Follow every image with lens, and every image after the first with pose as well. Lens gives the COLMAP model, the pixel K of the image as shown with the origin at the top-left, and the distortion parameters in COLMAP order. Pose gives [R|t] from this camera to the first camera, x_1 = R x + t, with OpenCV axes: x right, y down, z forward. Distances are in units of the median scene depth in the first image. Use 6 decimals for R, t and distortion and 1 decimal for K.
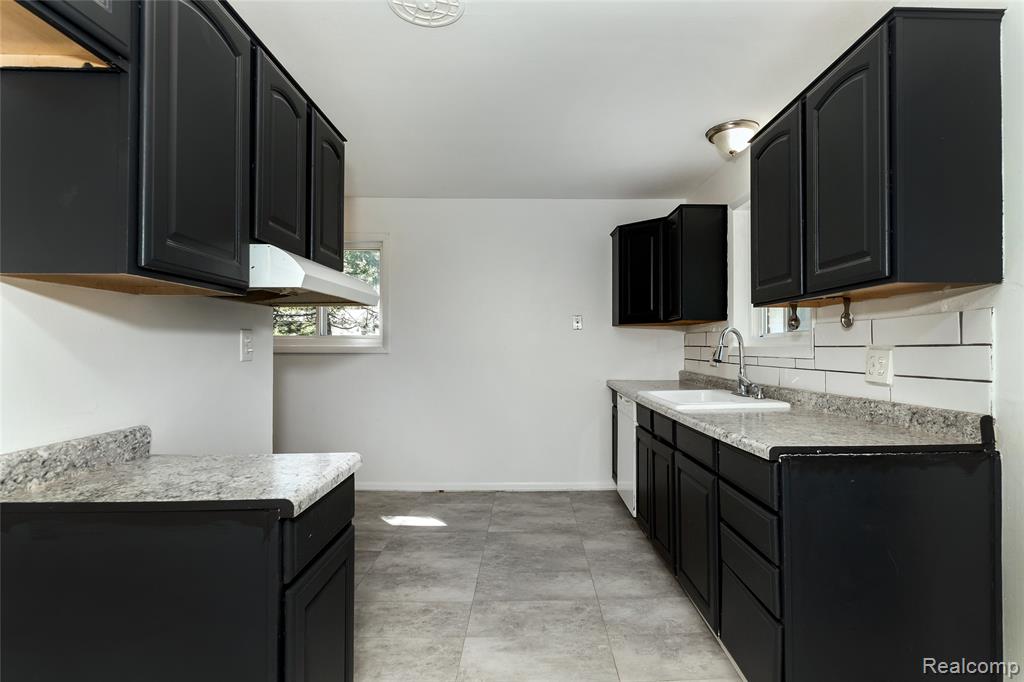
lens RADIAL K [[513.9, 0, 517.3], [0, 513.9, 340.5], [0, 0, 1]] dist [0.004939, -0.000454]
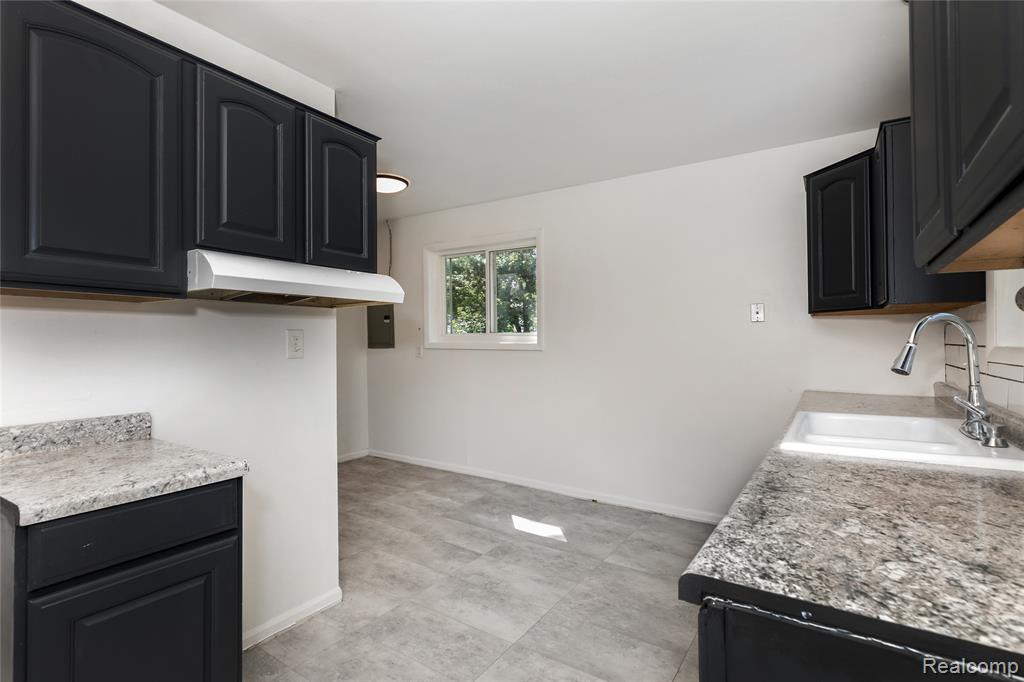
lens RADIAL K [[481.9, 0, 512.0], [0, 481.9, 333.8], [0, 0, 1]] dist [0.000225, 0.000753]
pose [[0.826714, -0.010087, -0.562533, 0.306961], [0.006999, 0.999946, -0.007645, -0.001530], [0.562579, 0.002383, 0.826740, 0.280356]]
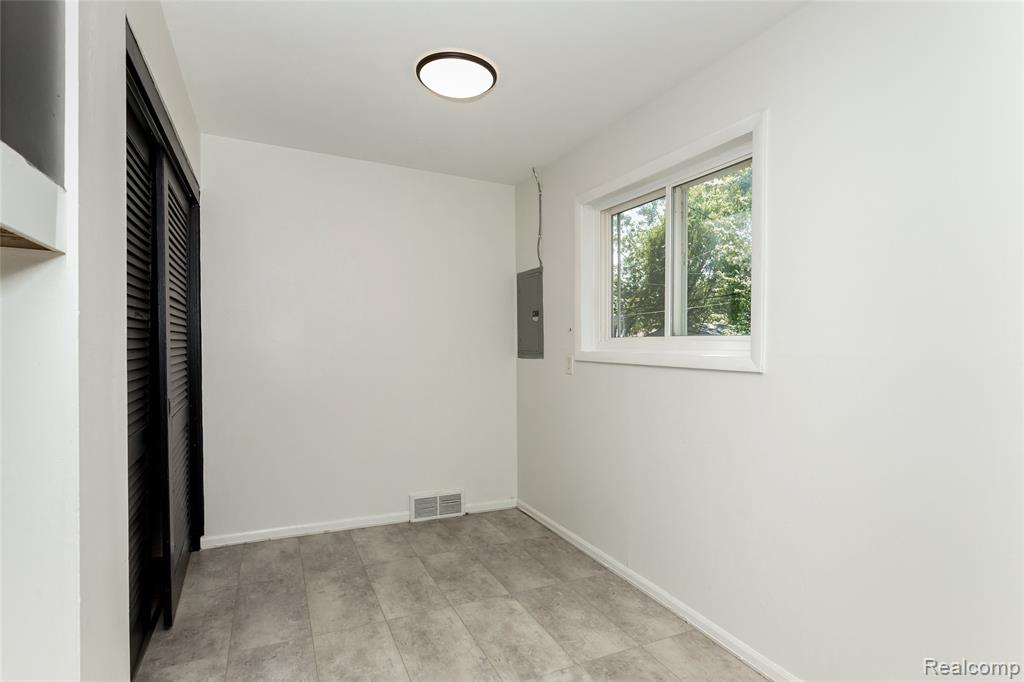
lens RADIAL K [[513.9, 0, 507.4], [0, 513.9, 346.7], [0, 0, 1]] dist [0.004939, -0.000454]
pose [[0.417346, 0.003319, -0.908741, 0.098957], [-0.012599, 0.999918, -0.002134, 0.007785], [0.908660, 0.012340, 0.417354, 0.831971]]
